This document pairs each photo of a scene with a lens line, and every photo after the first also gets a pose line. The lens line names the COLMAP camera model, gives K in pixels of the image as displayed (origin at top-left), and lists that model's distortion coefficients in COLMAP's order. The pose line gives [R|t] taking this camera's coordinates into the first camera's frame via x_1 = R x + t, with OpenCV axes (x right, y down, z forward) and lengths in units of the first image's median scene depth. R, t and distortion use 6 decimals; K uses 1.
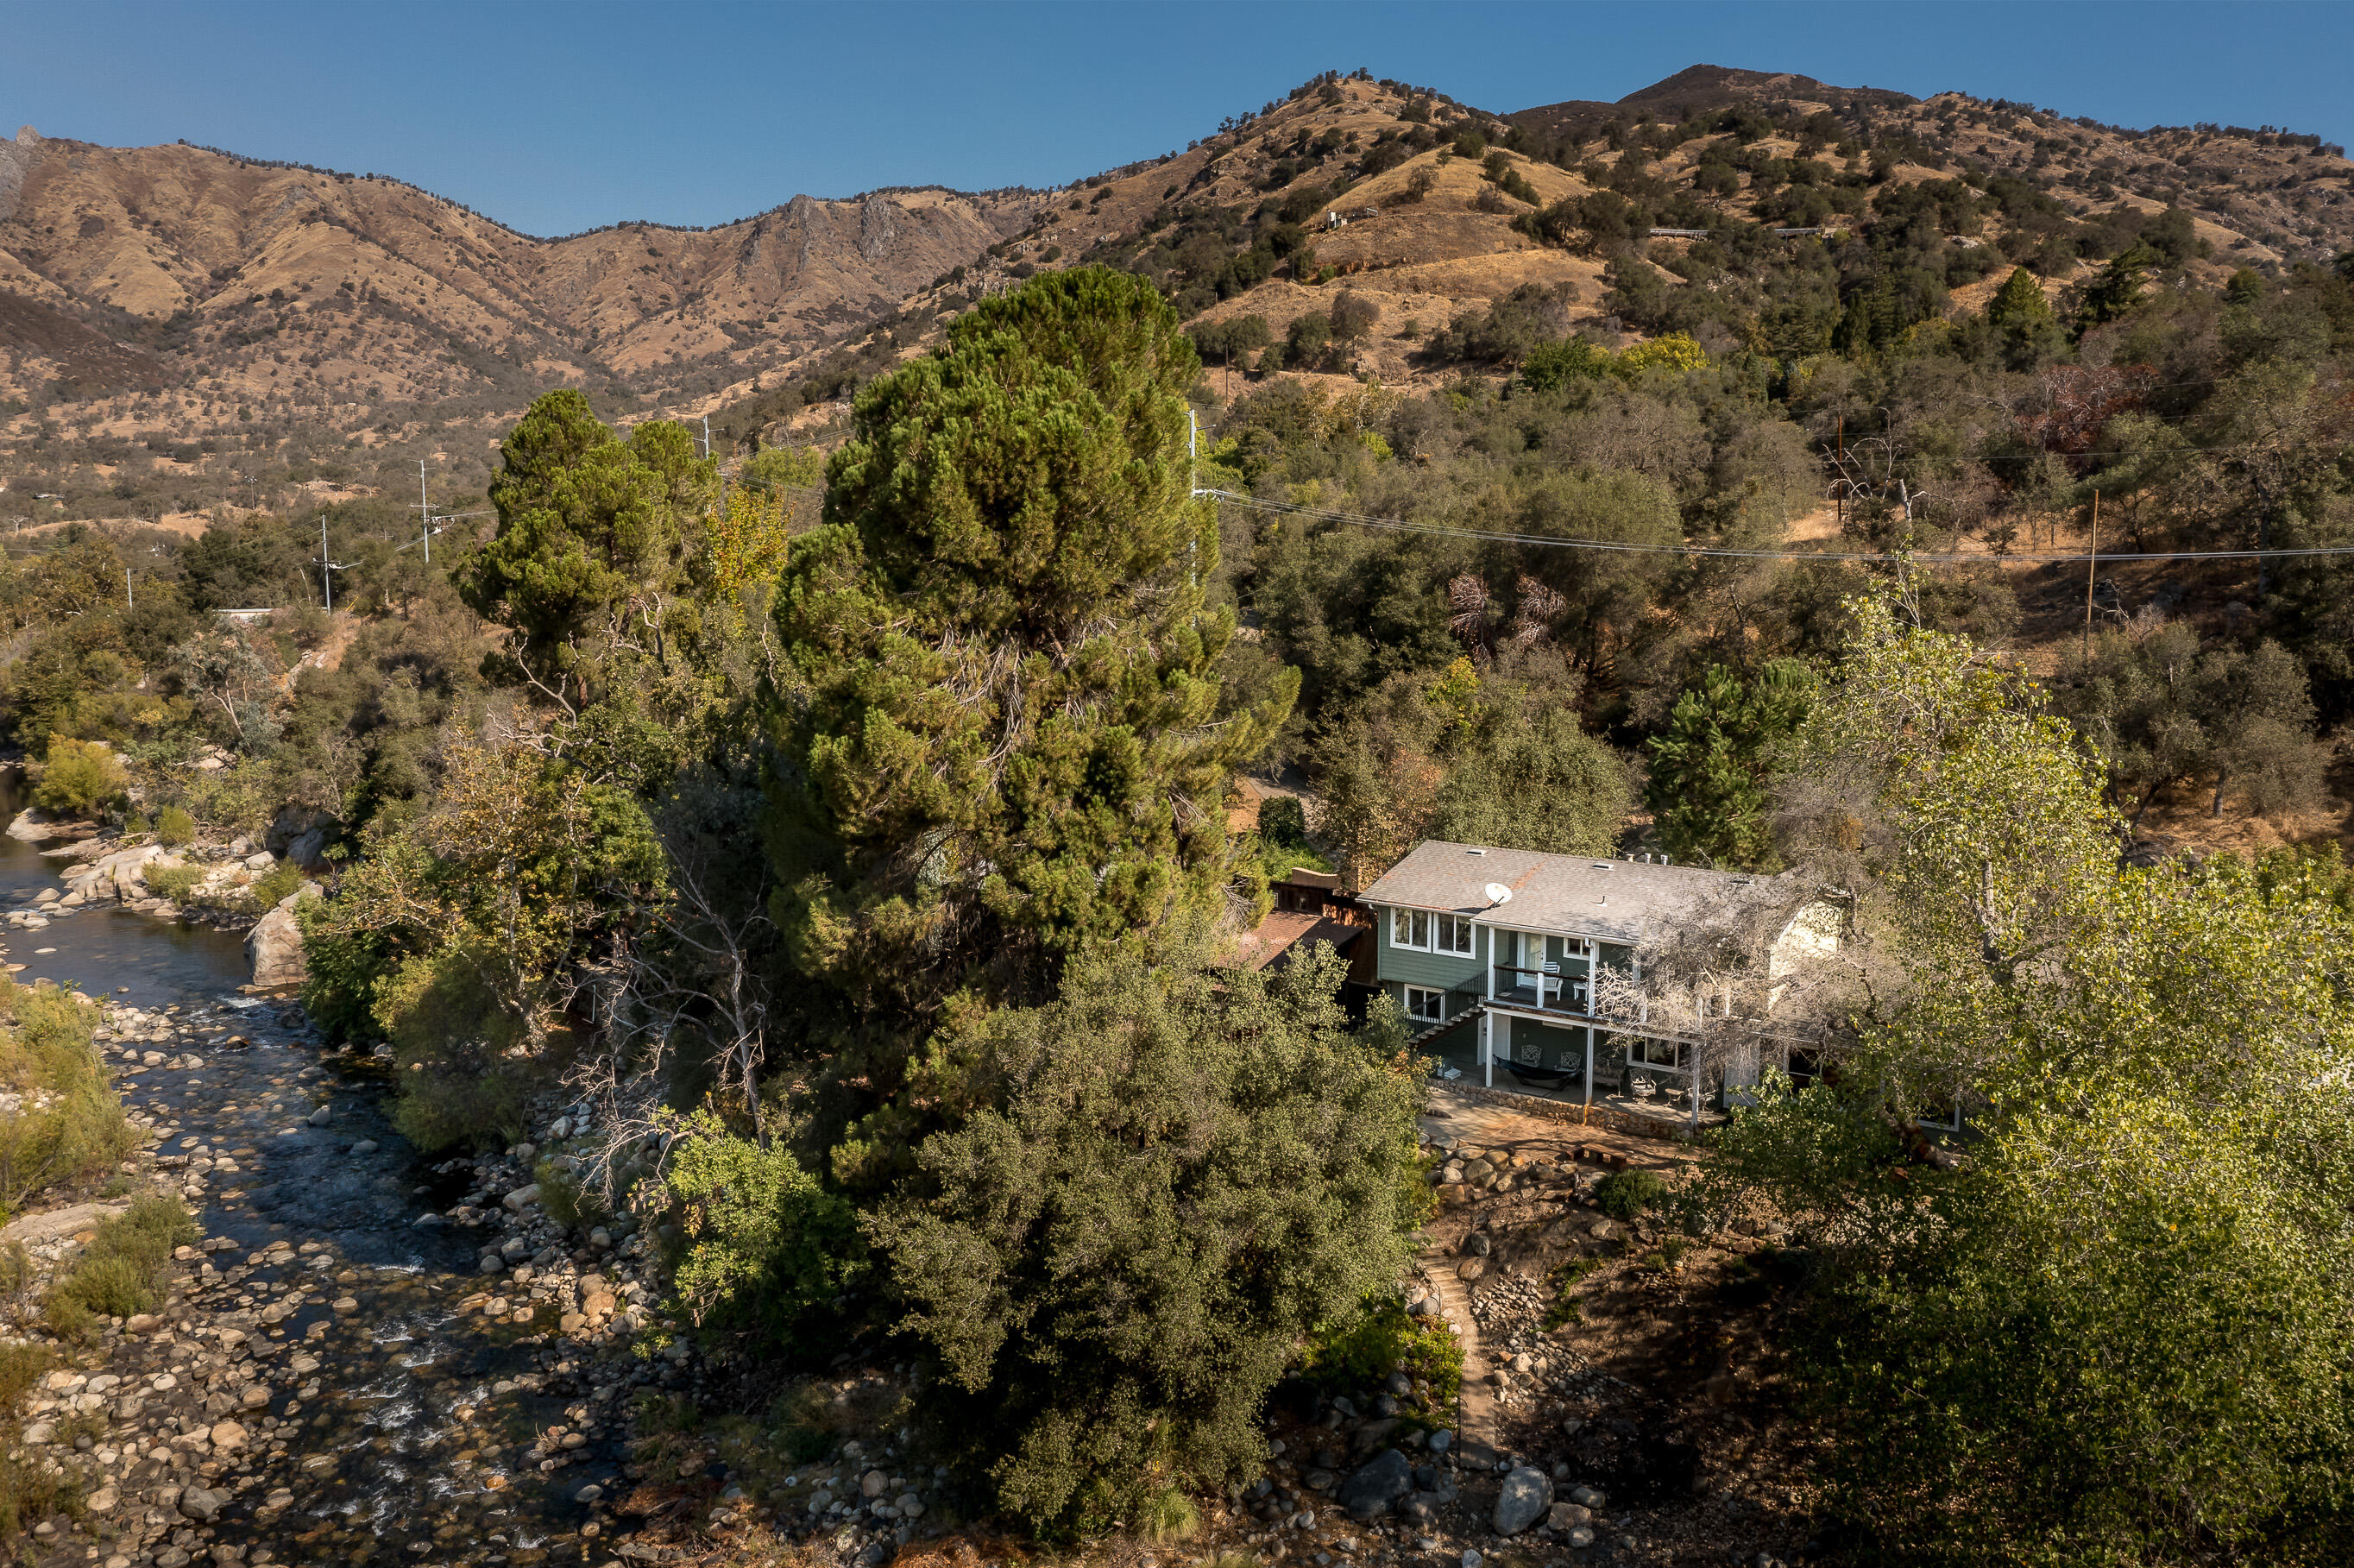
lens RADIAL K [[1860.0, 0, 1177.0], [0, 1860.0, 784.0], [0, 0, 1]] dist [-0.002452, 0.003378]
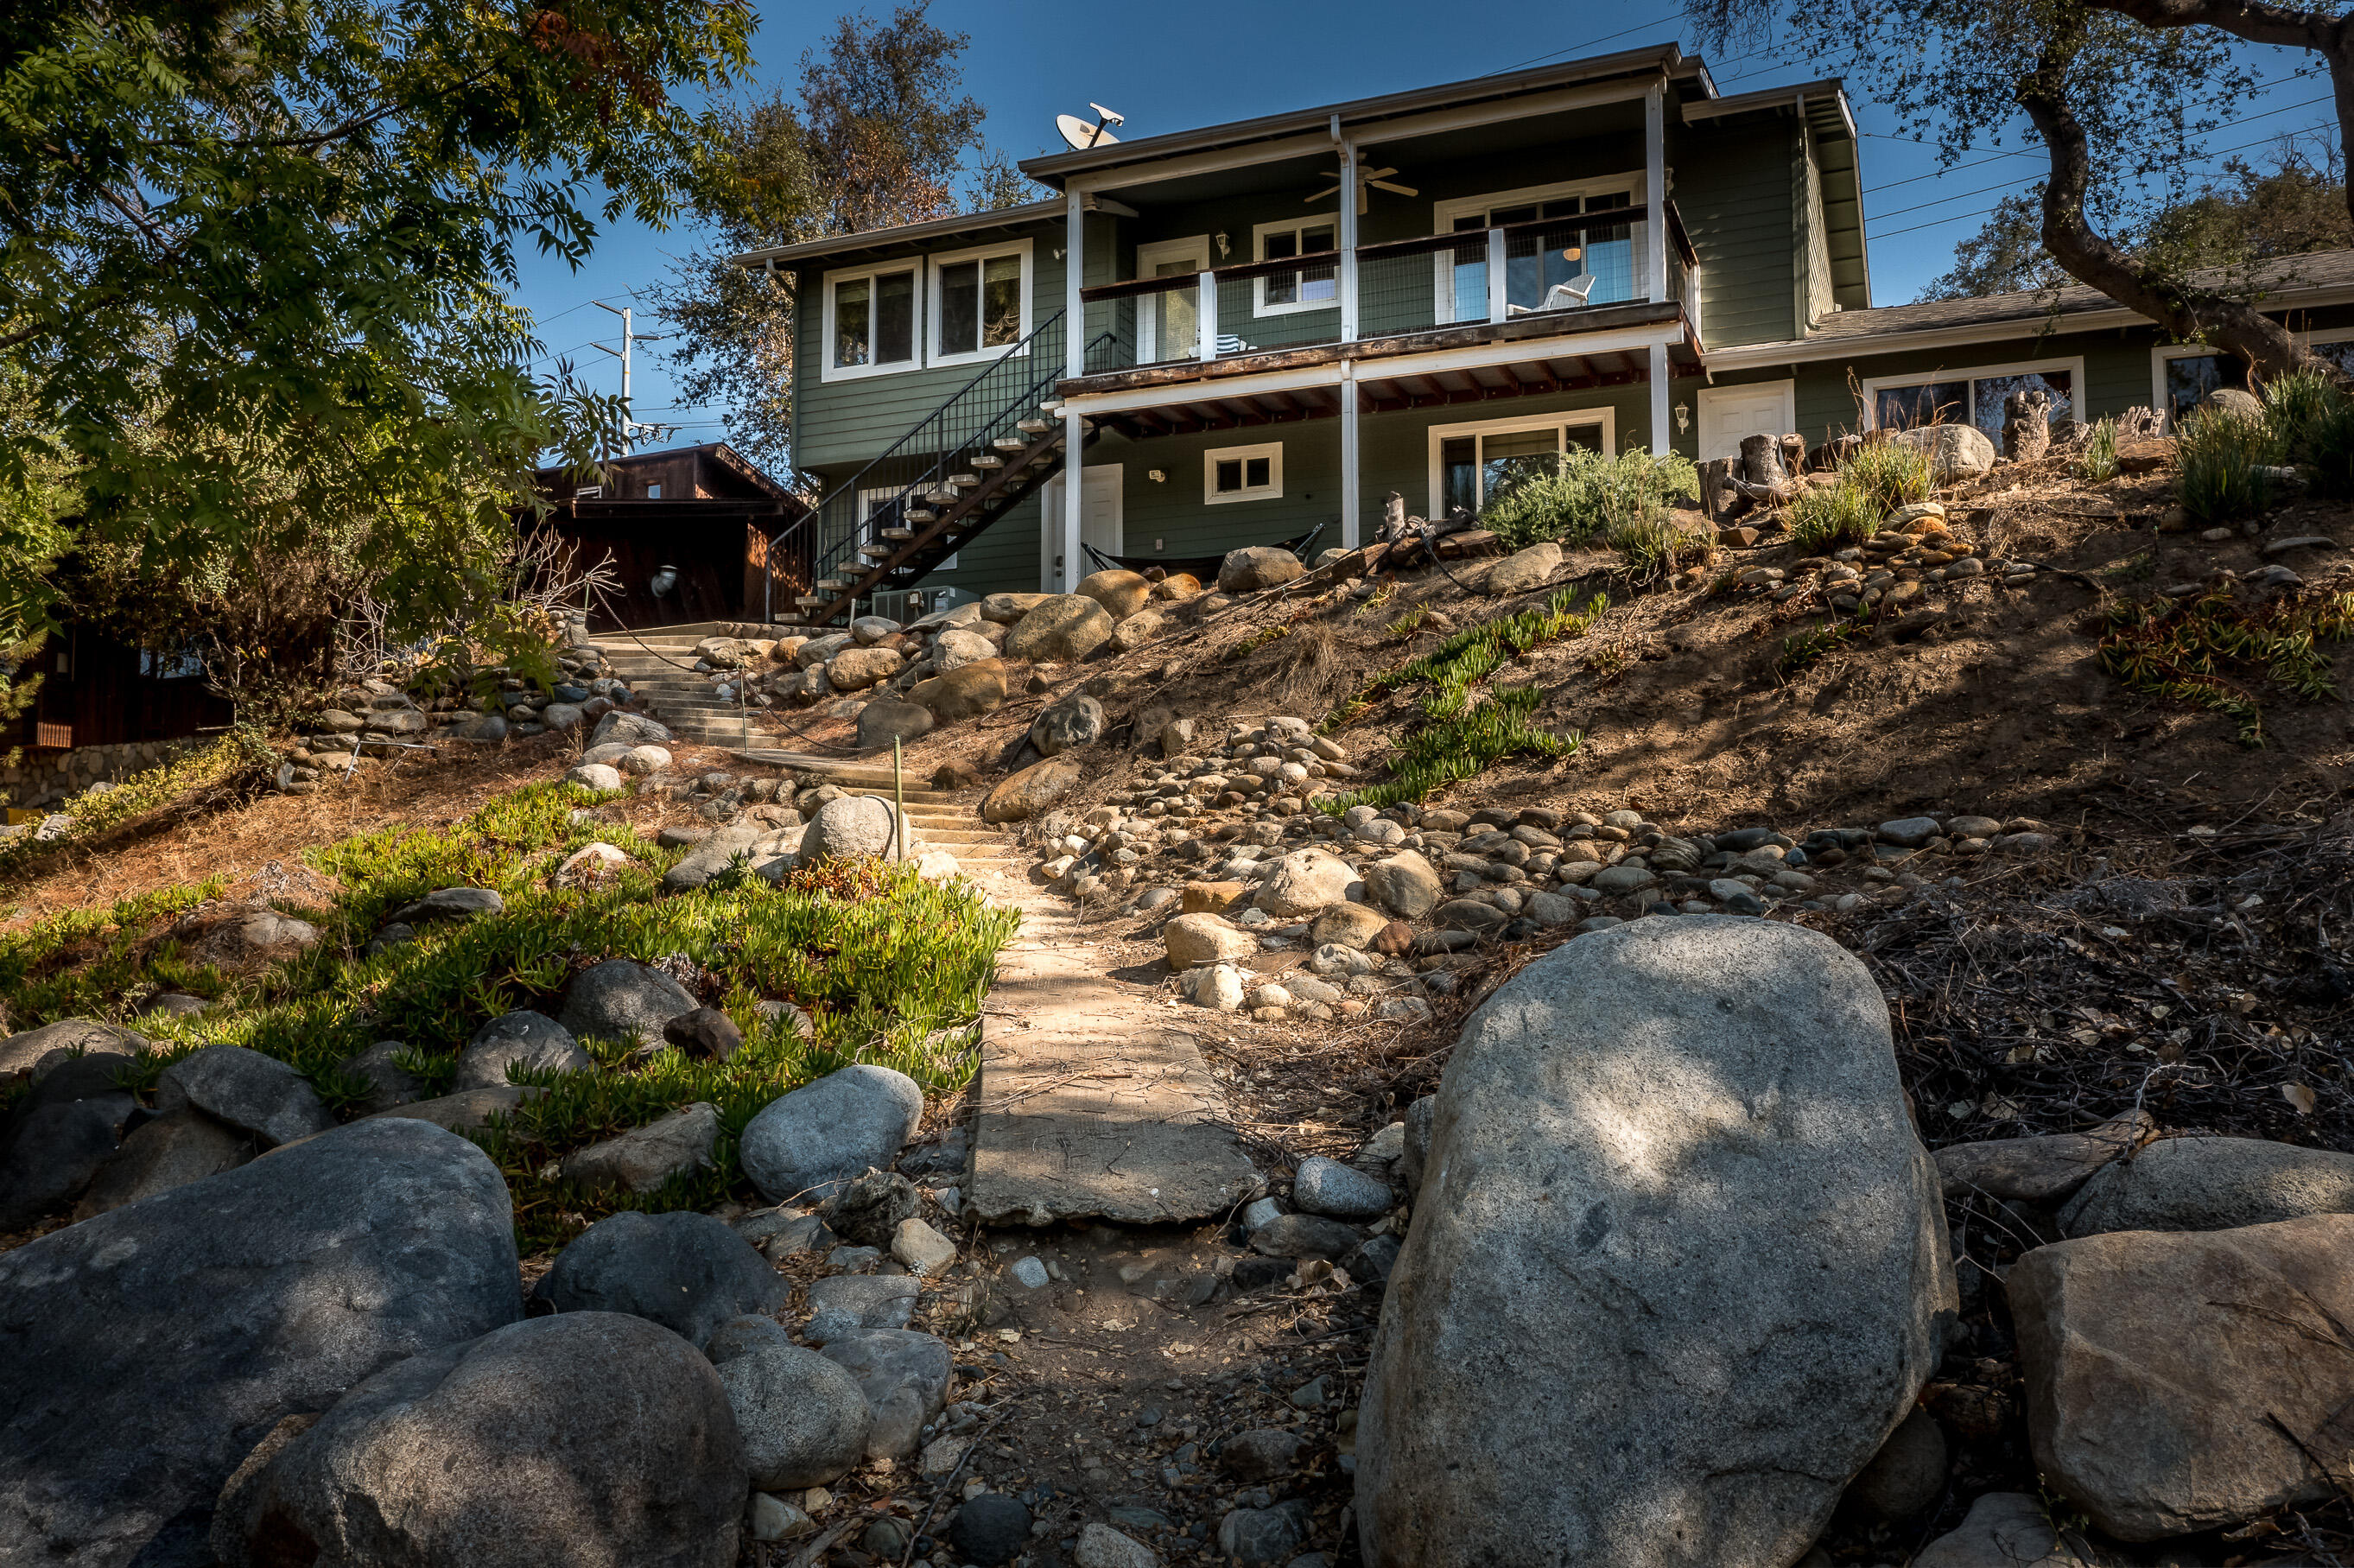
lens RADIAL K [[1864.2, 0, 1177.0], [0, 1864.2, 784.0], [0, 0, 1]] dist [-0.021499, -0.000515]
pose [[0.971624, 0.019201, 0.235750, 0.105691], [0.030333, 0.978354, -0.204701, 0.281946], [-0.234577, 0.206043, 0.950010, 0.680275]]
